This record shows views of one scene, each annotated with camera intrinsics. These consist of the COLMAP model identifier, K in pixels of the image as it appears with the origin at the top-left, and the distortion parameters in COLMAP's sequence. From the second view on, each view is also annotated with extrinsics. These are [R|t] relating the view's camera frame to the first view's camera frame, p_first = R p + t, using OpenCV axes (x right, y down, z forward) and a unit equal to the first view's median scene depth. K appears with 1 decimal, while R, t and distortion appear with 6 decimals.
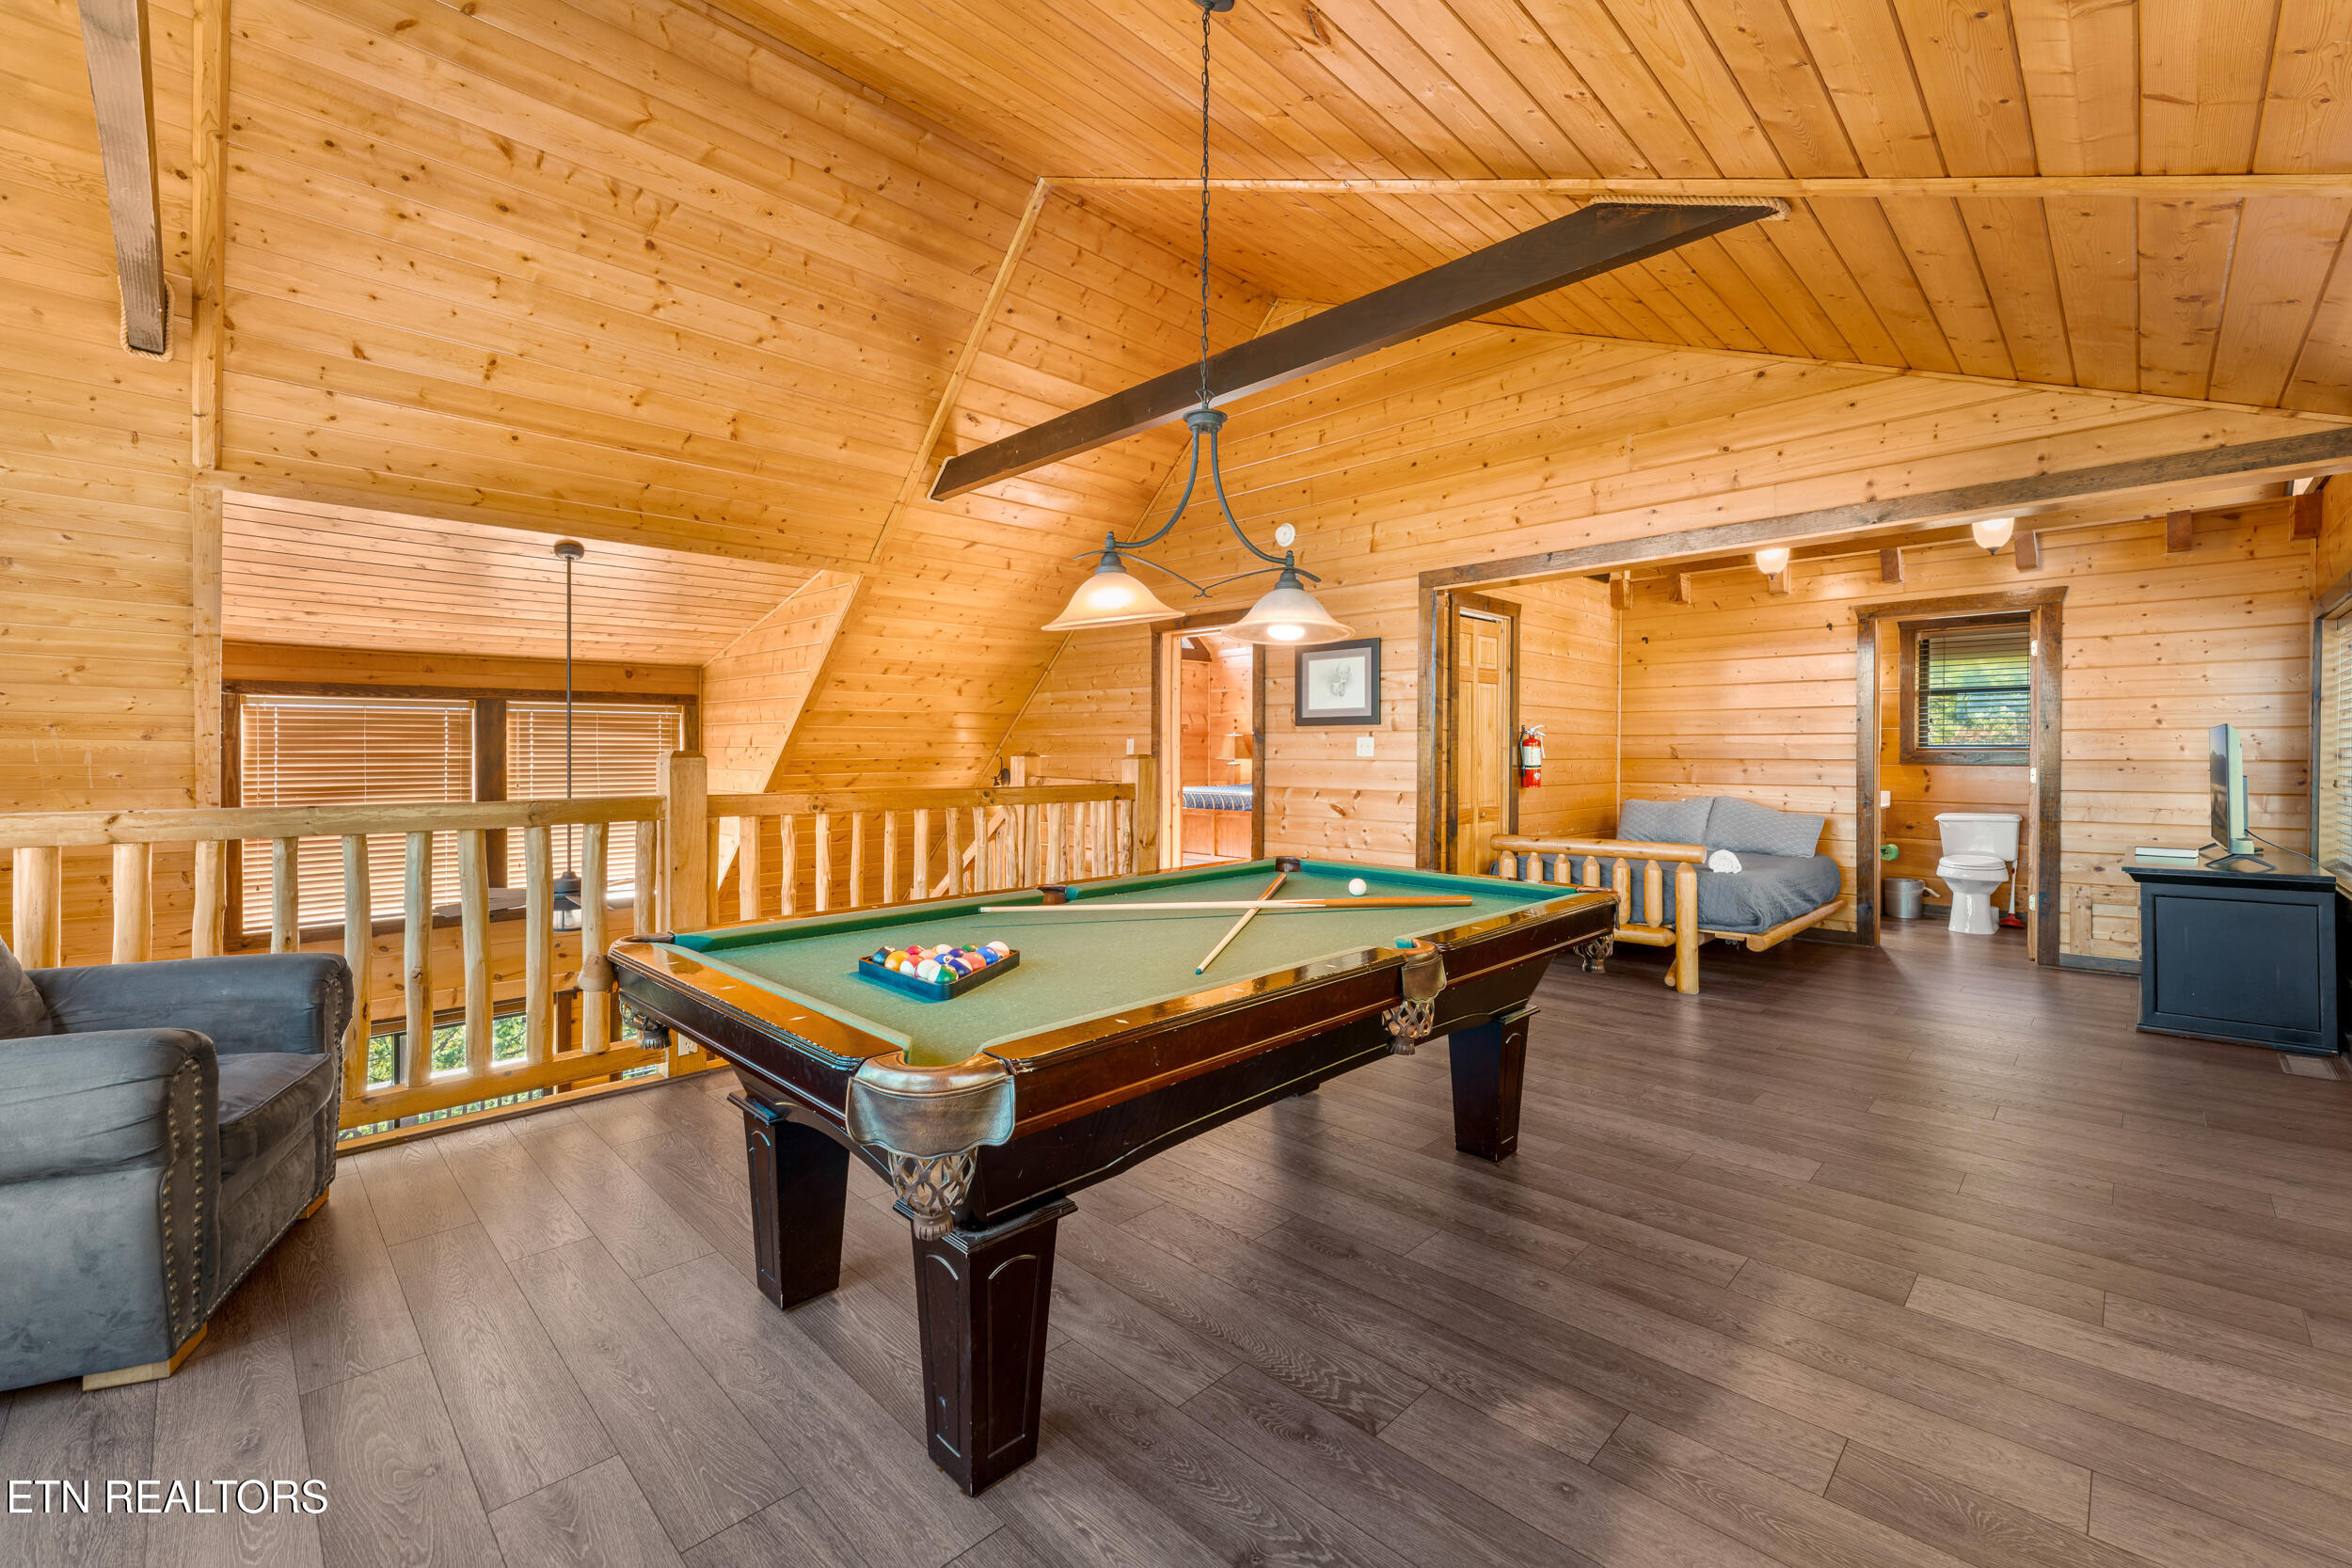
lens RADIAL K [[967.8, 0, 1185.3], [0, 967.8, 746.6], [0, 0, 1]] dist [0.001287, 0.000373]
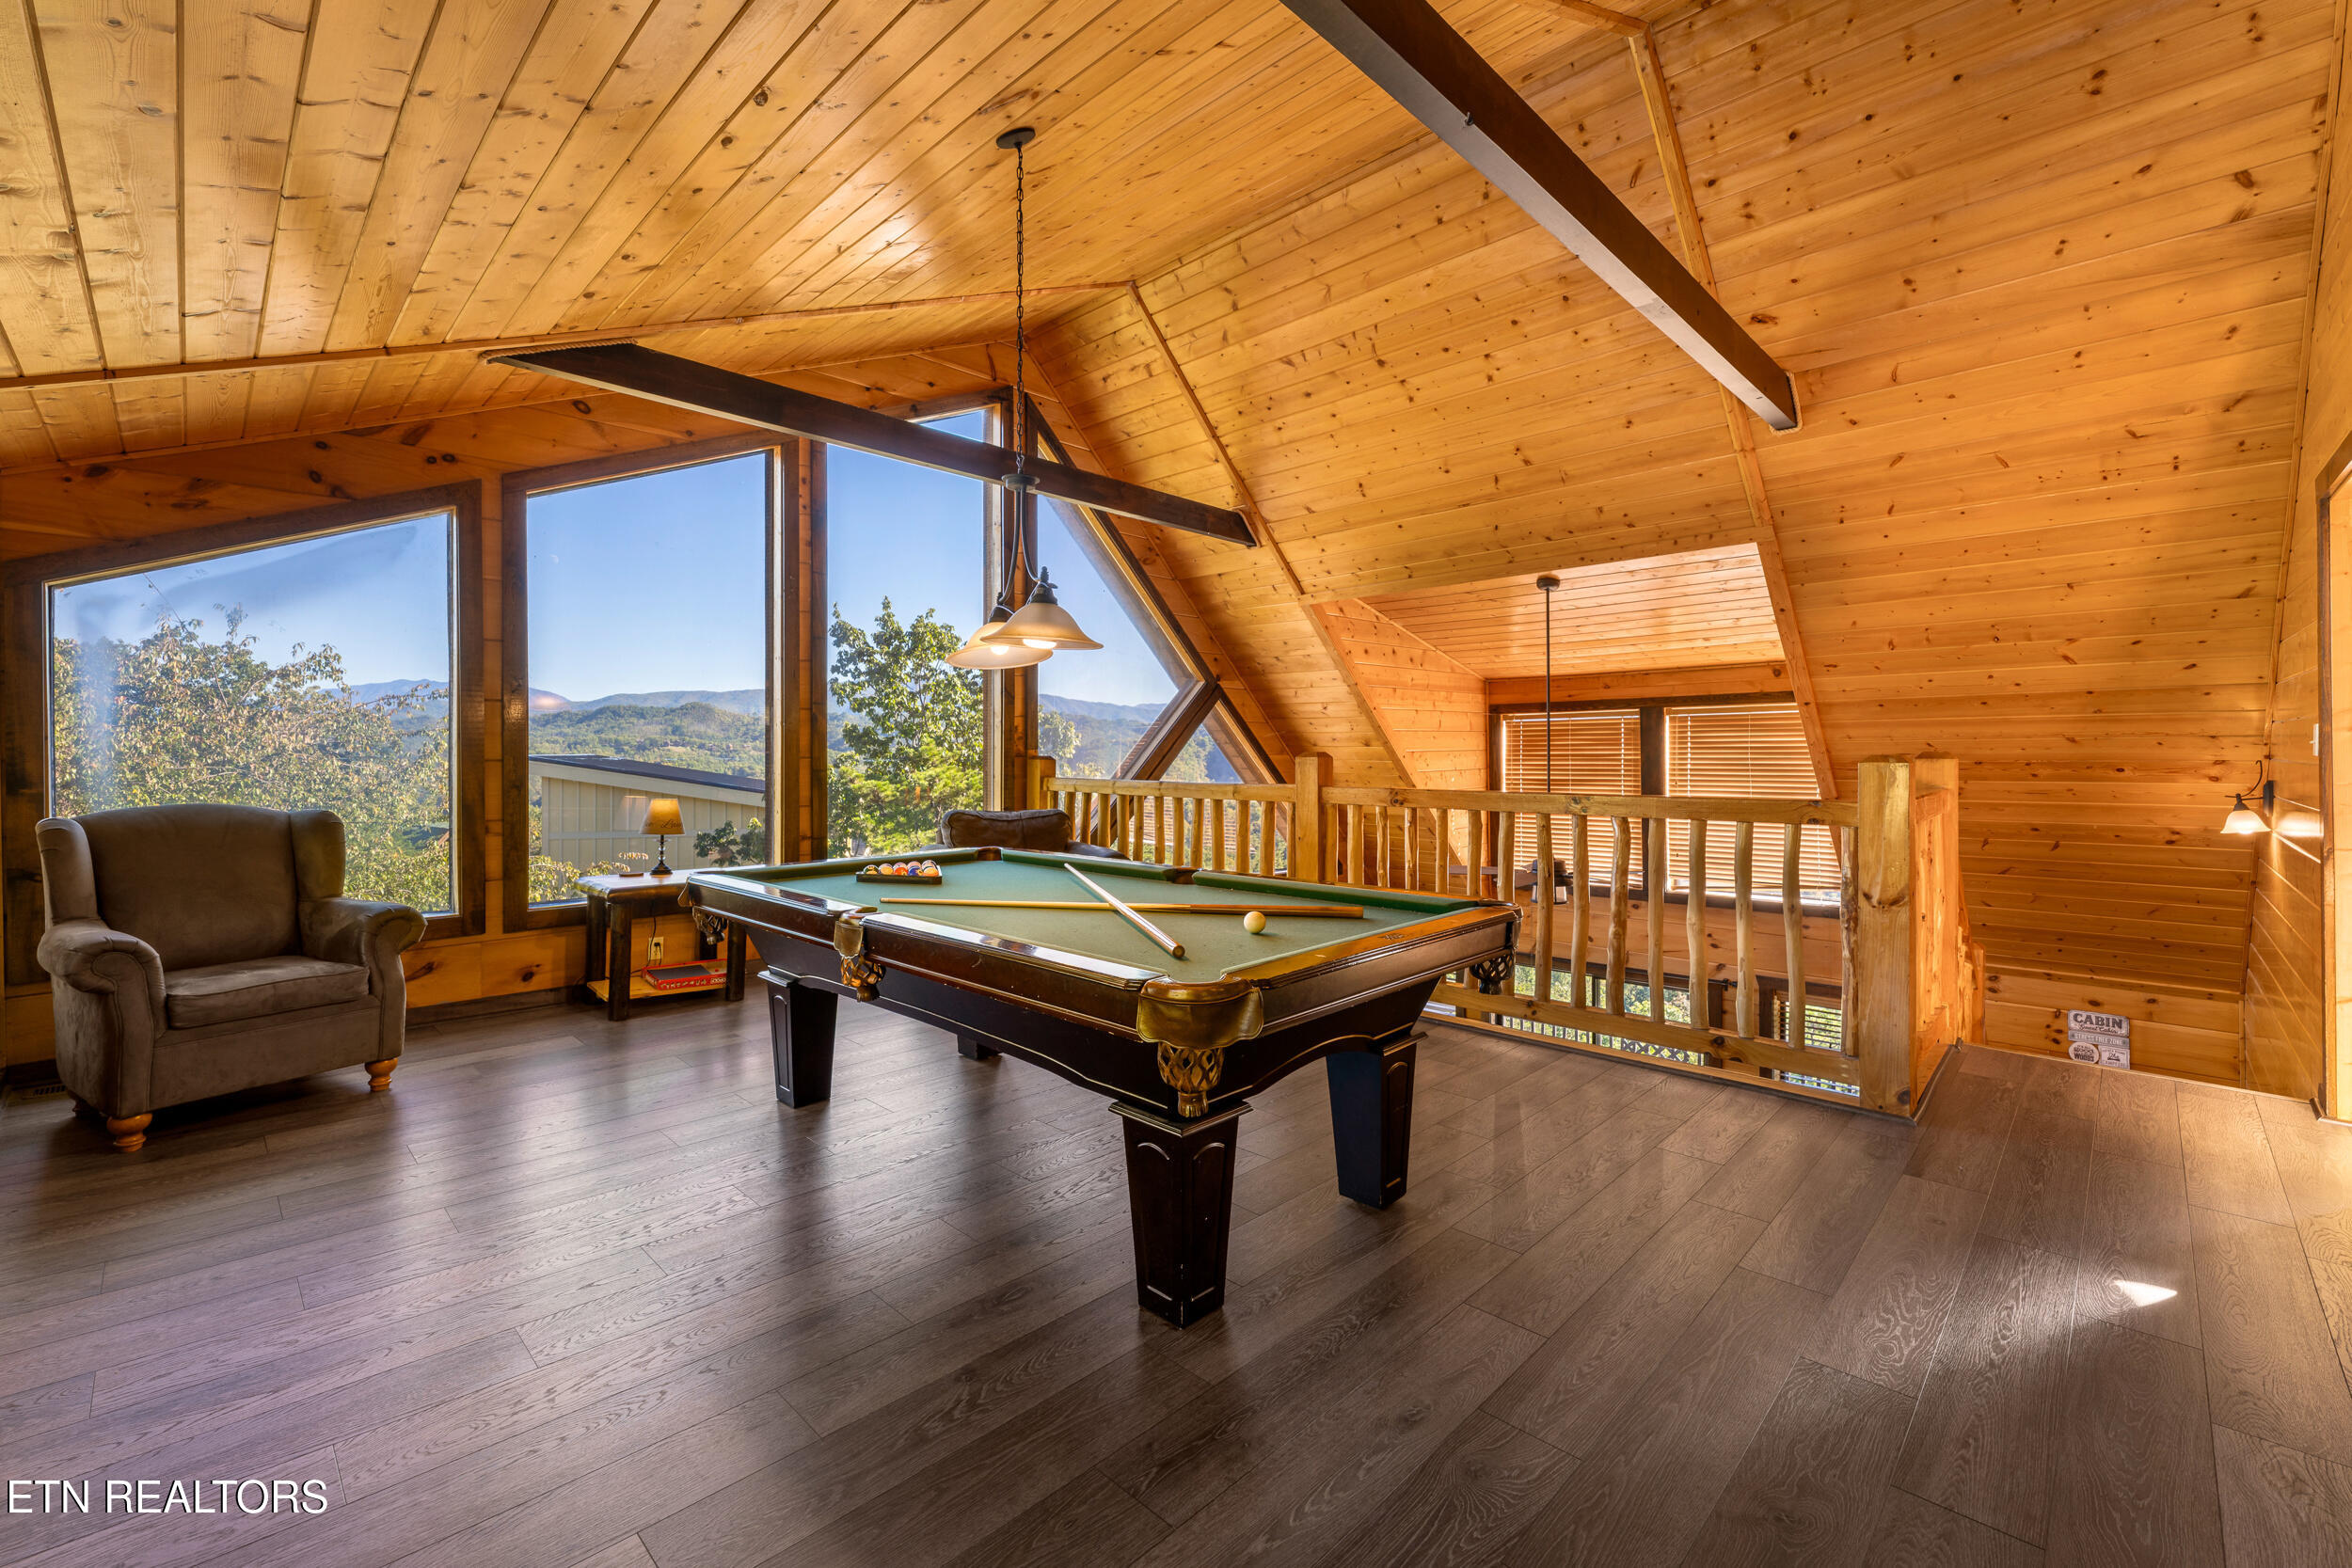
lens RADIAL K [[989.1, 0, 1173.4], [0, 989.1, 743.5], [0, 0, 1]] dist [0.000624, 0.000119]
pose [[-0.000945, -0.008478, -0.999964, 0.487699], [0.007931, 0.999933, -0.008485, -0.000276], [0.999968, -0.007939, -0.000878, 0.459855]]
